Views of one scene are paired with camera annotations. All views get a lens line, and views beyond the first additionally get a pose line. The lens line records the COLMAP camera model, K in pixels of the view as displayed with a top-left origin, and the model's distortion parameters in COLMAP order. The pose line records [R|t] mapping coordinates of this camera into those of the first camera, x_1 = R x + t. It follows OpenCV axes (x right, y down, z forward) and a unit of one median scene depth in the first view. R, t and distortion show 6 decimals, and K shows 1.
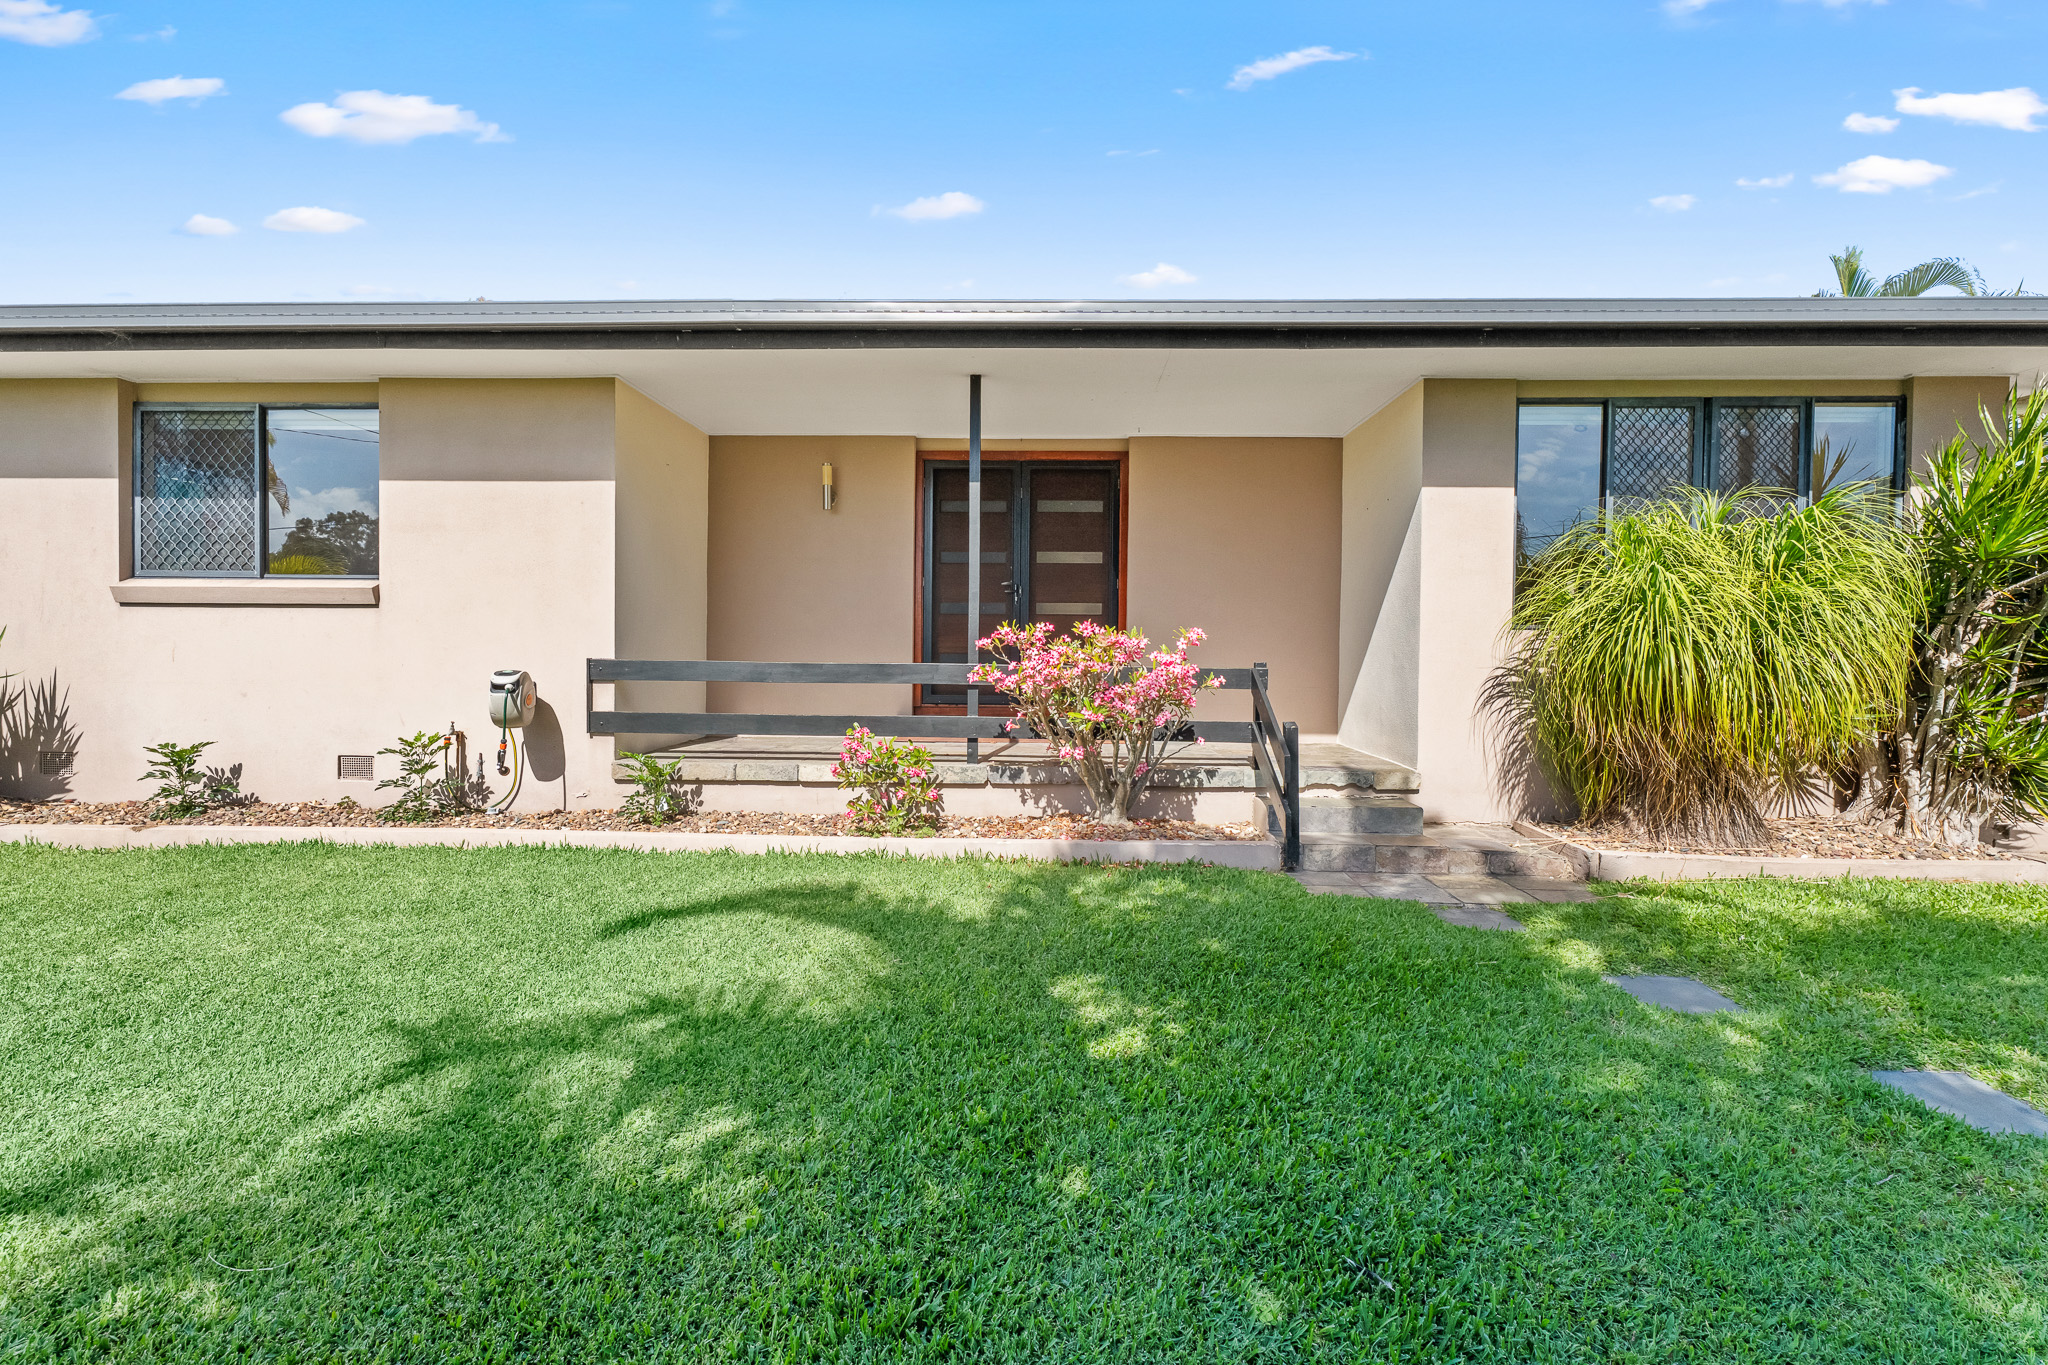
lens RADIAL K [[938.4, 0, 1024.1], [0, 938.4, 669.7], [0, 0, 1]] dist [-0.003180, -0.000036]
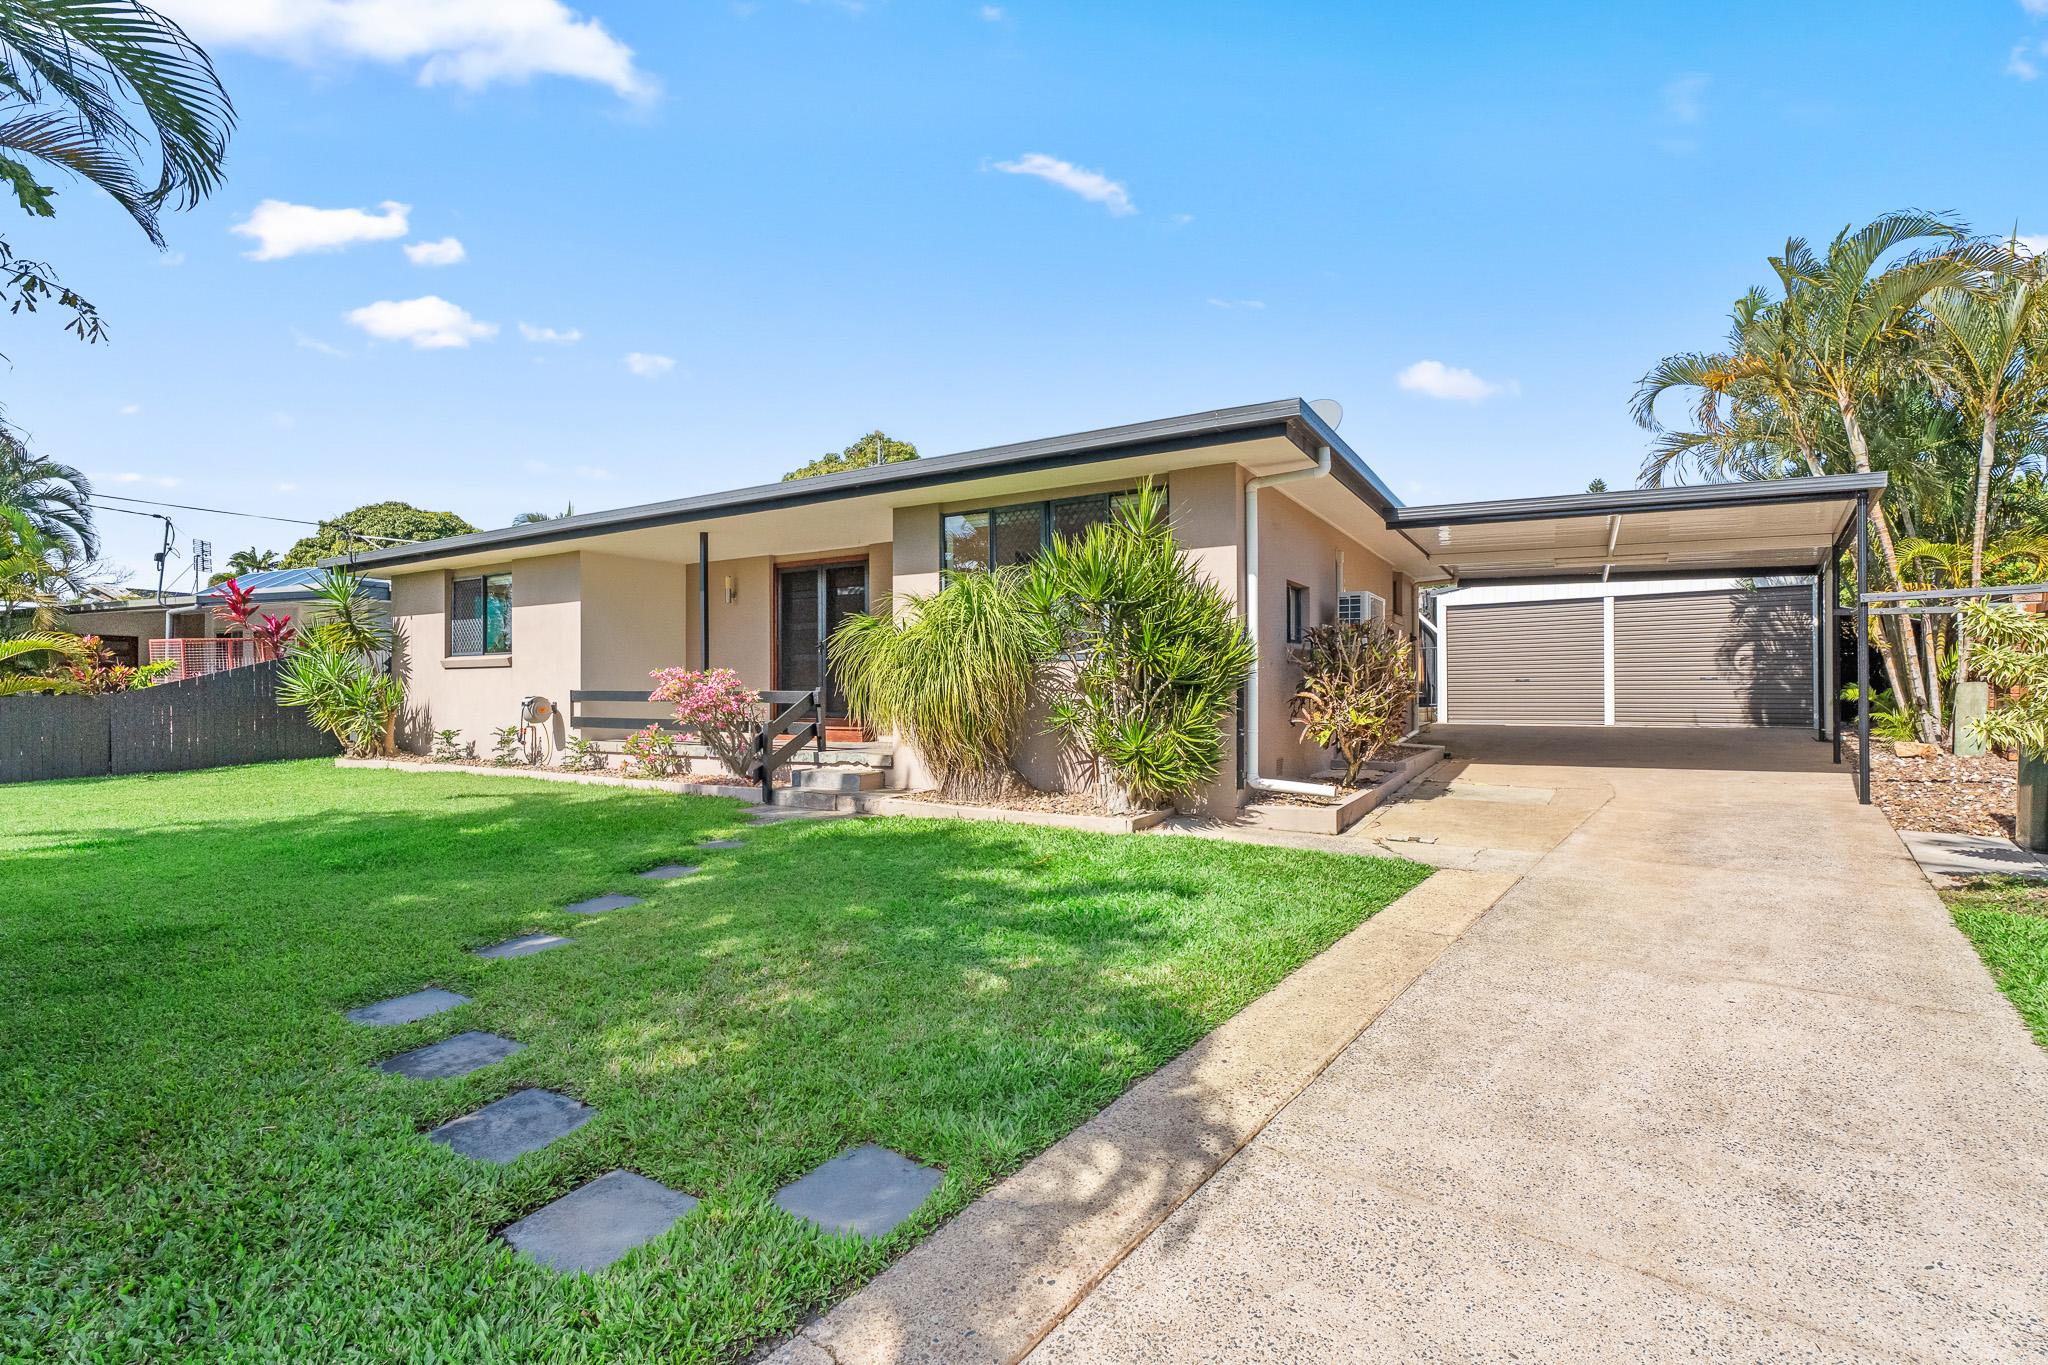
lens RADIAL K [[938.4, 0, 1024.1], [0, 938.4, 669.7], [0, 0, 1]] dist [-0.003180, -0.000036]
pose [[0.867494, -0.023207, -0.496906, 1.380215], [0.004561, 0.999240, -0.038705, 0.026973], [0.497426, 0.031310, 0.866941, -0.266375]]
